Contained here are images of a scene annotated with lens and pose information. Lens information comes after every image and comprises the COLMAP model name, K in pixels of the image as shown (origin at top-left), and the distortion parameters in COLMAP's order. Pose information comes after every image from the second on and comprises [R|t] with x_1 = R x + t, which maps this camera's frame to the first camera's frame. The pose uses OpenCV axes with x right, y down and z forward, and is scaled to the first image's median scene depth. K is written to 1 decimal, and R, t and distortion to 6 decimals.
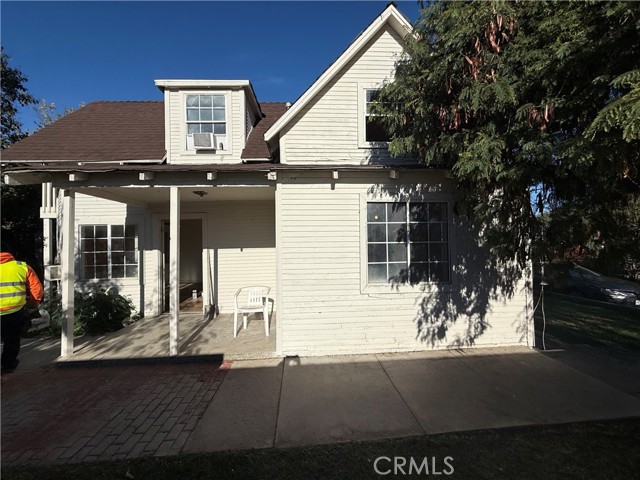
lens RADIAL K [[256.0, 0, 317.3], [0, 256.0, 240.3], [0, 0, 1]] dist [-0.000086, 0.000375]
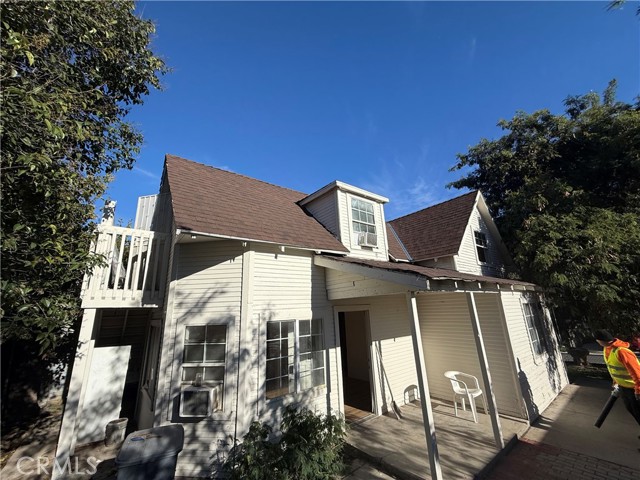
lens RADIAL K [[256.0, 0, 316.4], [0, 256.0, 241.6], [0, 0, 1]] dist [-0.000086, 0.000375]
pose [[0.817099, 0.137856, 0.559771, -1.254639], [0.025989, 0.961193, -0.274651, -0.074145], [-0.575911, 0.238966, 0.781807, 0.251521]]
